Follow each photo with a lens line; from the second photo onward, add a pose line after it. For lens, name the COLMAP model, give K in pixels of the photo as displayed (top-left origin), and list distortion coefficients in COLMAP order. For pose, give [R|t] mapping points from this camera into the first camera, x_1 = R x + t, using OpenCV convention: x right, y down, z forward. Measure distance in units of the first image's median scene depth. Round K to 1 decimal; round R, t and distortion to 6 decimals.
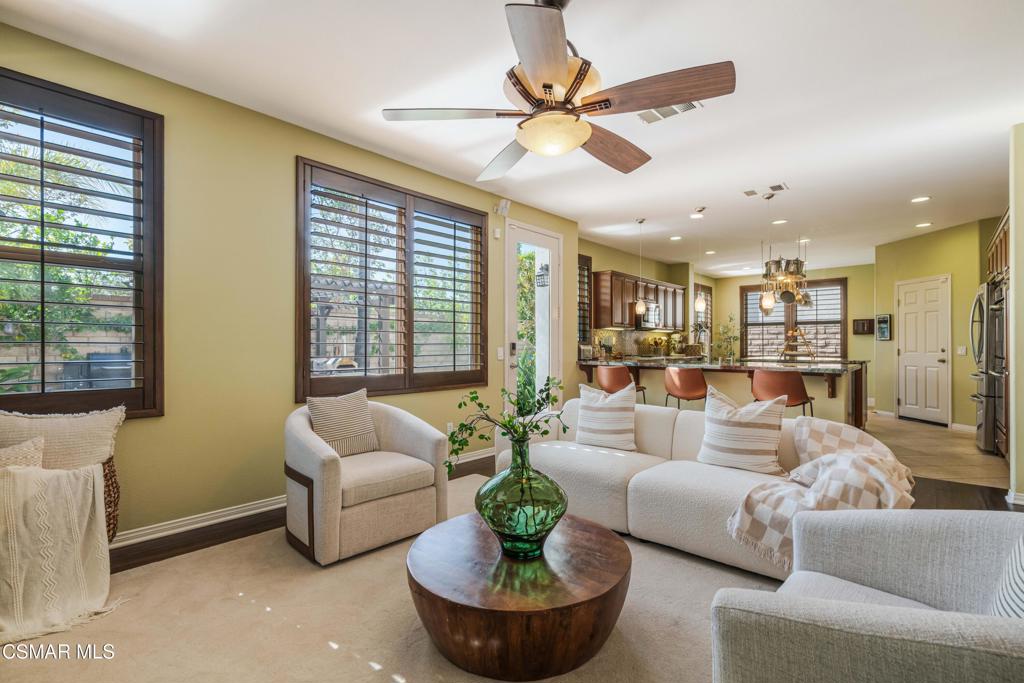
lens RADIAL K [[465.5, 0, 514.2], [0, 465.5, 344.5], [0, 0, 1]] dist [-0.002602, 0.000173]
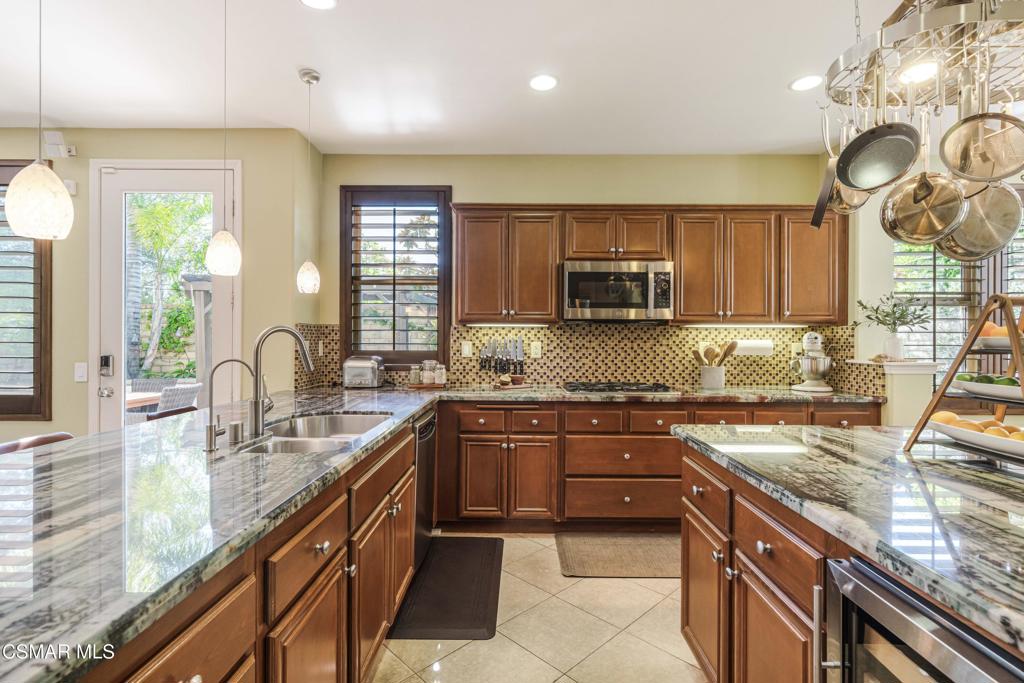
lens RADIAL K [[482.8, 0, 513.3], [0, 482.8, 338.1], [0, 0, 1]] dist [0.000403, 0.000284]
pose [[0.666401, 0.001309, -0.745592, 0.605290], [-0.003014, 0.999995, -0.000938, -0.020978], [0.745587, 0.002872, 0.666402, 0.702370]]
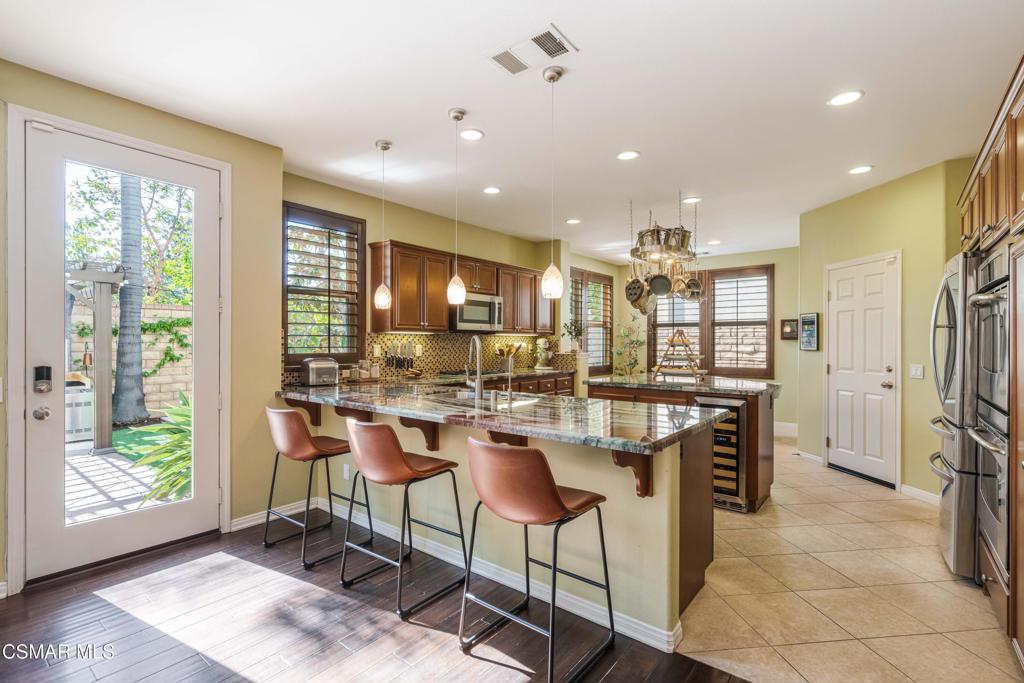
lens RADIAL K [[480.3, 0, 513.5], [0, 480.3, 344.6], [0, 0, 1]] dist [-0.002192, 0.000344]
pose [[0.997766, 0.002028, 0.066773, 0.324193], [-0.002352, 0.999986, 0.004781, -0.021386], [-0.066762, -0.004928, 0.997757, 0.335465]]
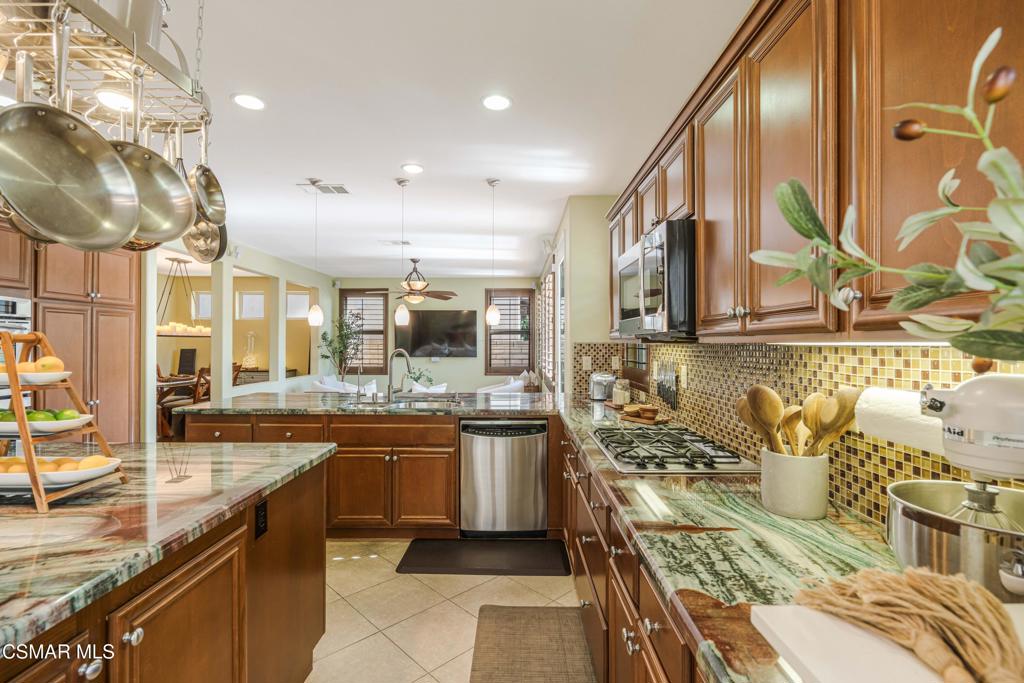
lens RADIAL K [[472.2, 0, 512.0], [0, 472.2, 341.5], [0, 0, 1]] dist [-0.000964, 0.000759]
pose [[-0.745873, -0.005253, -0.666067, 0.572950], [-0.003991, 0.999986, -0.003417, -0.034224], [0.666076, 0.000110, -0.745884, 1.255184]]
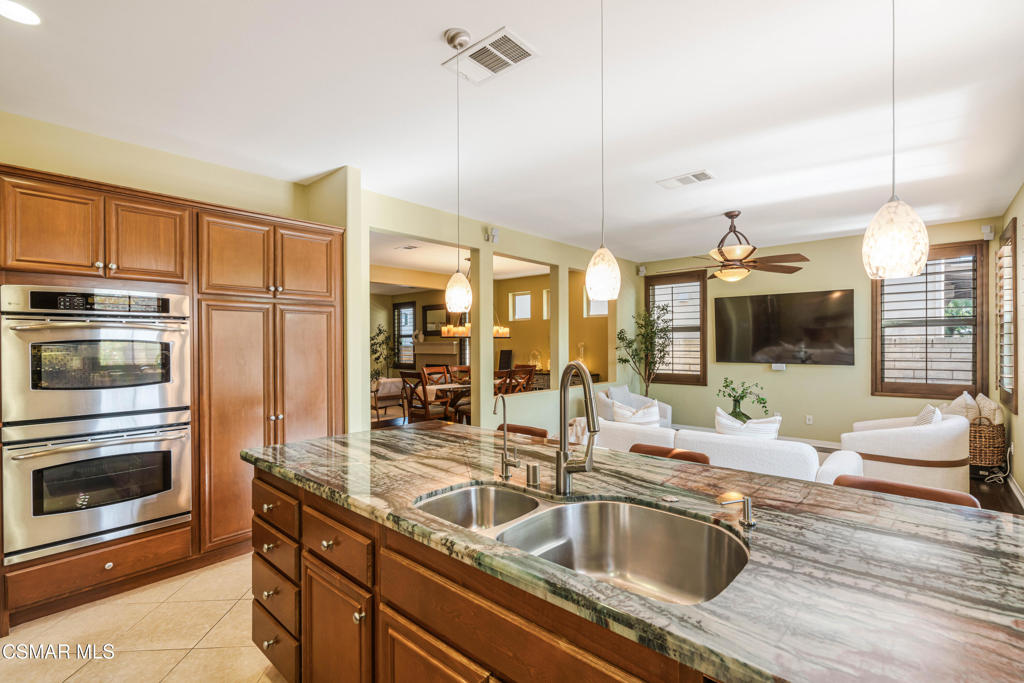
lens RADIAL K [[465.5, 0, 514.2], [0, 465.5, 344.5], [0, 0, 1]] dist [-0.002602, 0.000173]
pose [[-0.999920, 0.003768, -0.012107, 0.344562], [0.003730, 0.999988, 0.003132, -0.034712], [0.012119, 0.003087, -0.999922, 0.975382]]
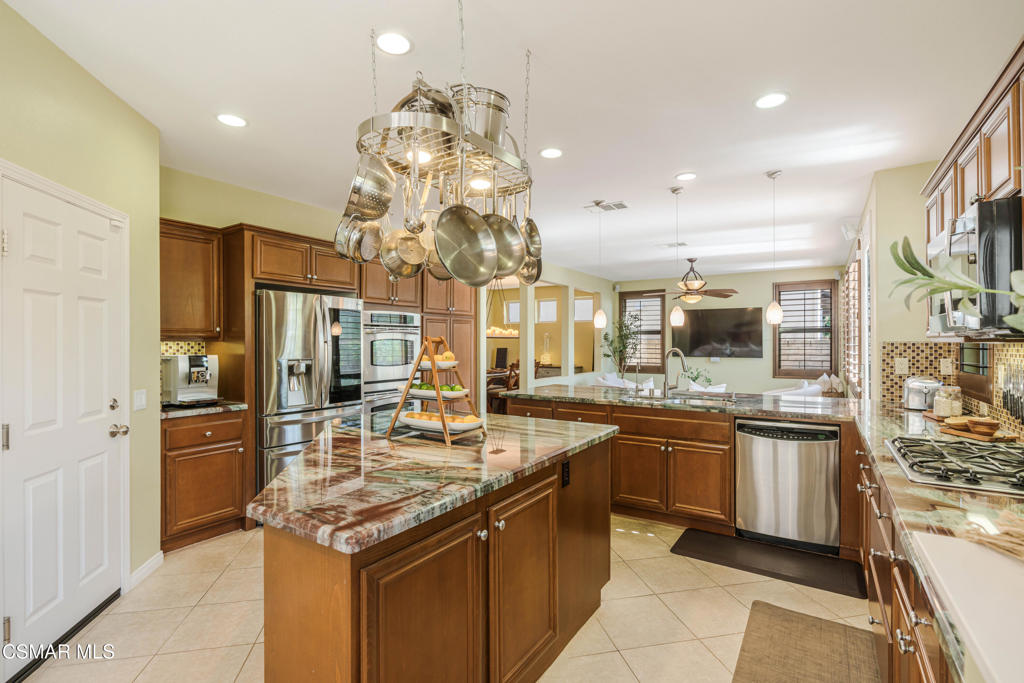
lens RADIAL K [[474.2, 0, 518.5], [0, 474.2, 342.8], [0, 0, 1]] dist [-0.005468, -0.000232]
pose [[-0.985624, -0.000805, -0.168951, 0.592597], [-0.001029, 0.999999, 0.001236, -0.034239], [0.168950, 0.001392, -0.985624, 1.300985]]
